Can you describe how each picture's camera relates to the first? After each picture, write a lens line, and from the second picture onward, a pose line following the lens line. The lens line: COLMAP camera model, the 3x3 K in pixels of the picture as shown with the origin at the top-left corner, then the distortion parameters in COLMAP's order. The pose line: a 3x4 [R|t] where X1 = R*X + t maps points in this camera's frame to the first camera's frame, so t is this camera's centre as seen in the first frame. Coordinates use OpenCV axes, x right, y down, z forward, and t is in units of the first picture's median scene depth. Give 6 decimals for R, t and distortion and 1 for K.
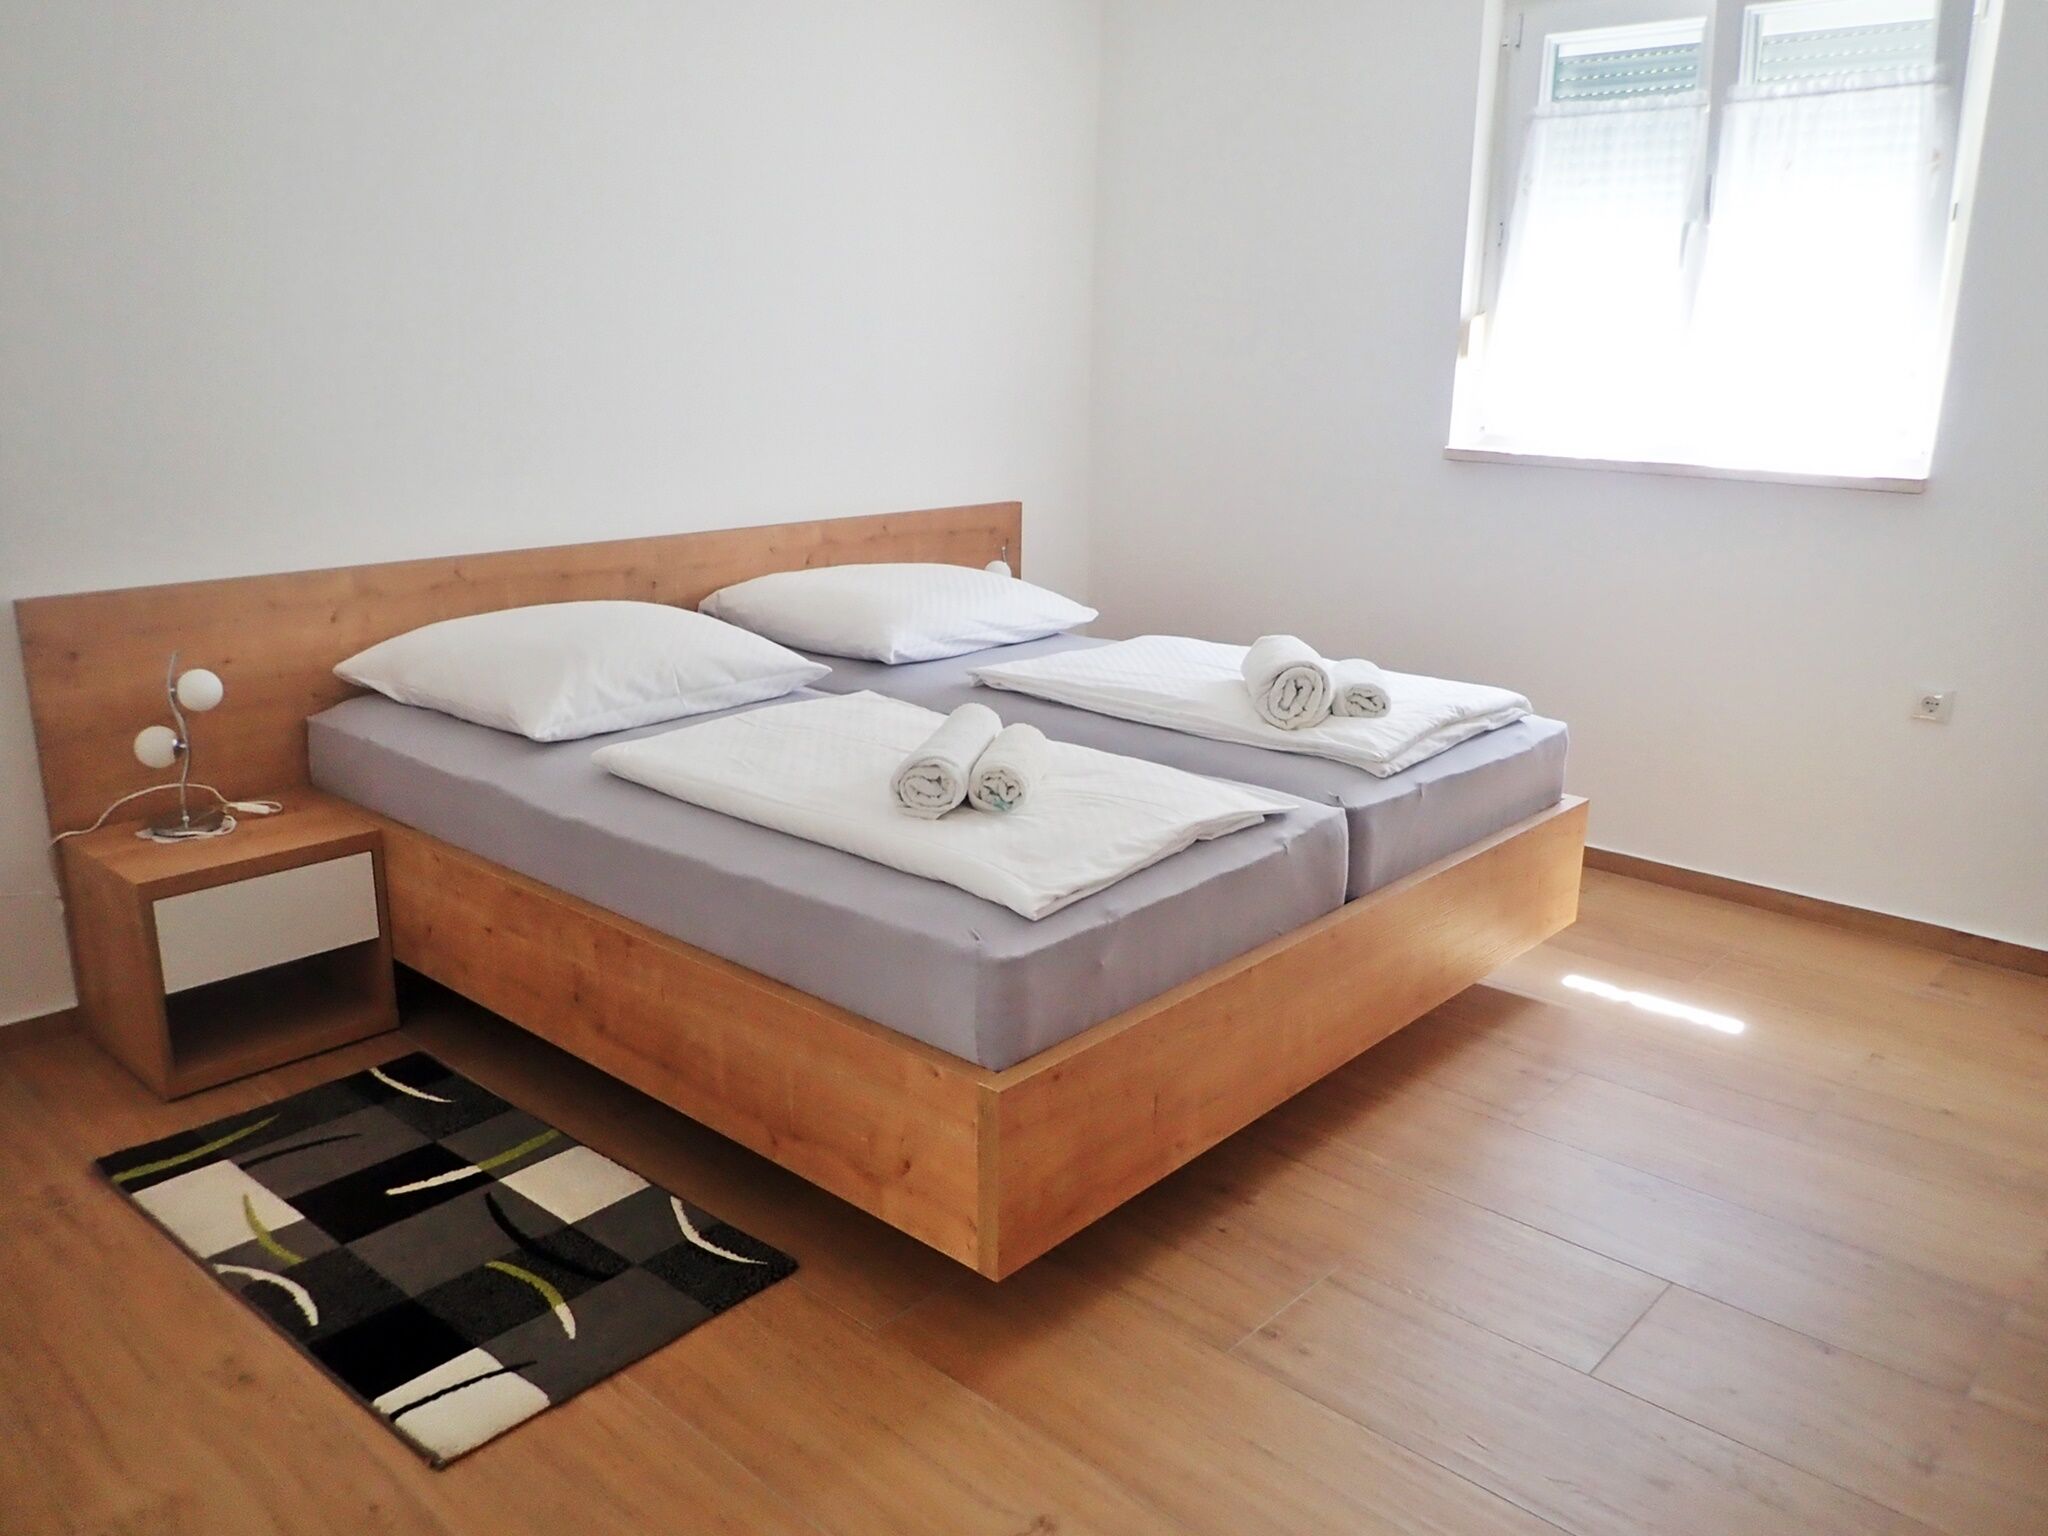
lens RADIAL K [[1534.0, 0, 995.5], [0, 1534.0, 767.9], [0, 0, 1]] dist [-0.009205, -0.010488]
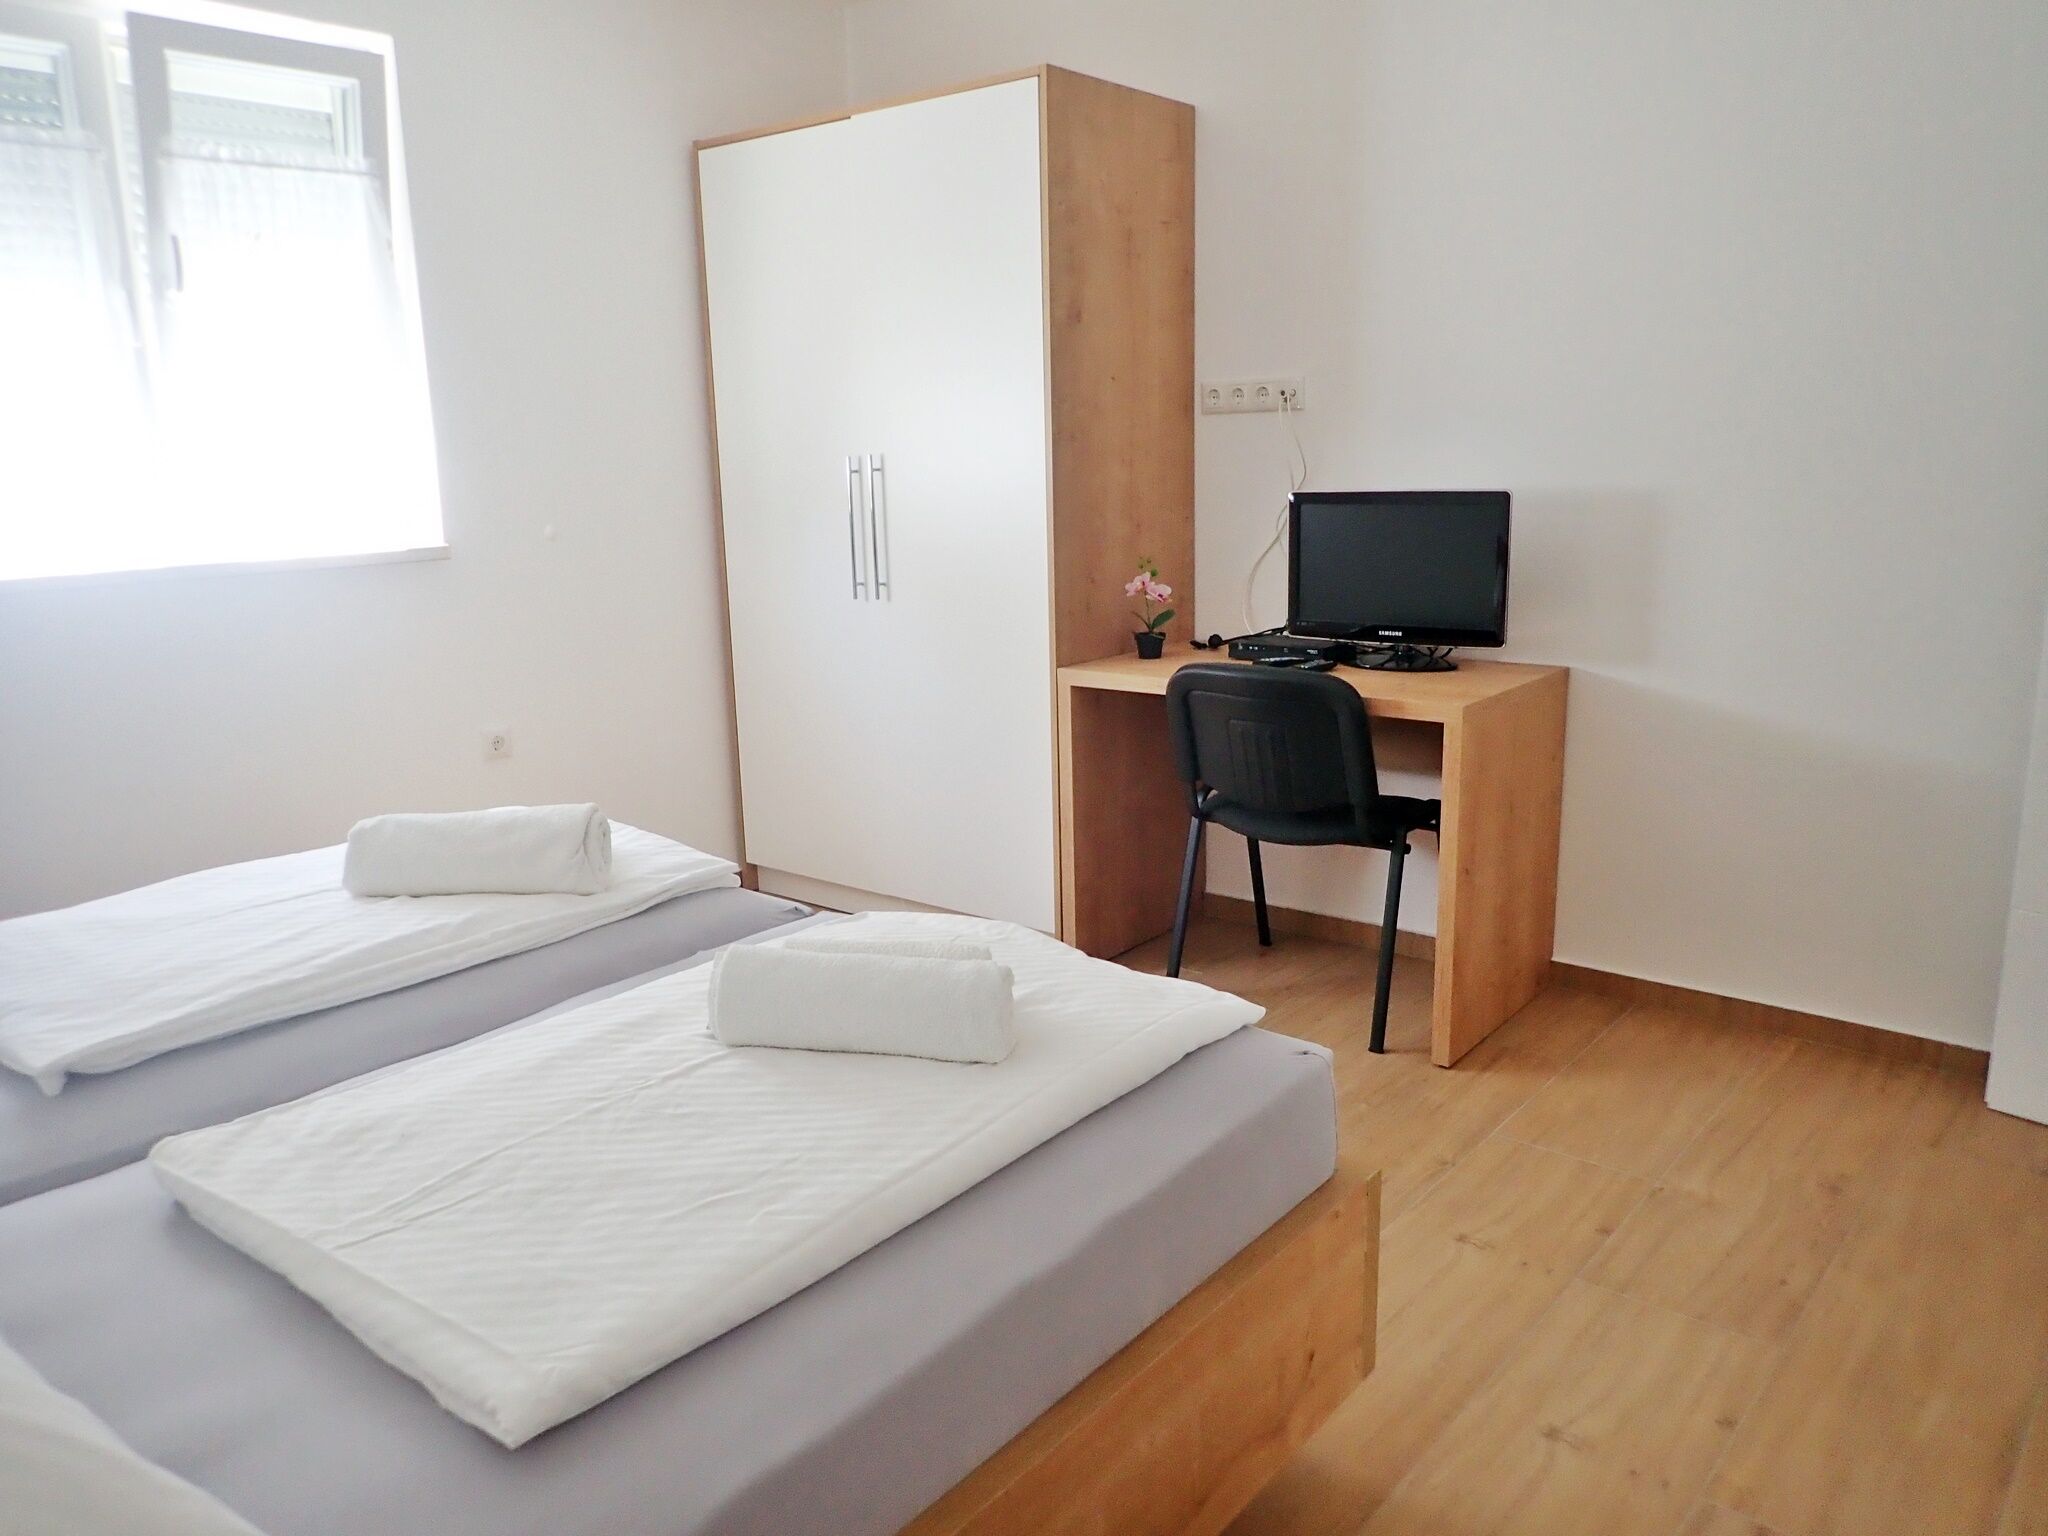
lens RADIAL K [[1534.0, 0, 995.5], [0, 1534.0, 767.9], [0, 0, 1]] dist [-0.009205, -0.010488]
pose [[-0.052296, -0.223659, 0.973263, -0.515136], [0.288434, 0.929678, 0.229141, -0.185643], [-0.956071, 0.292705, 0.015892, 0.683410]]
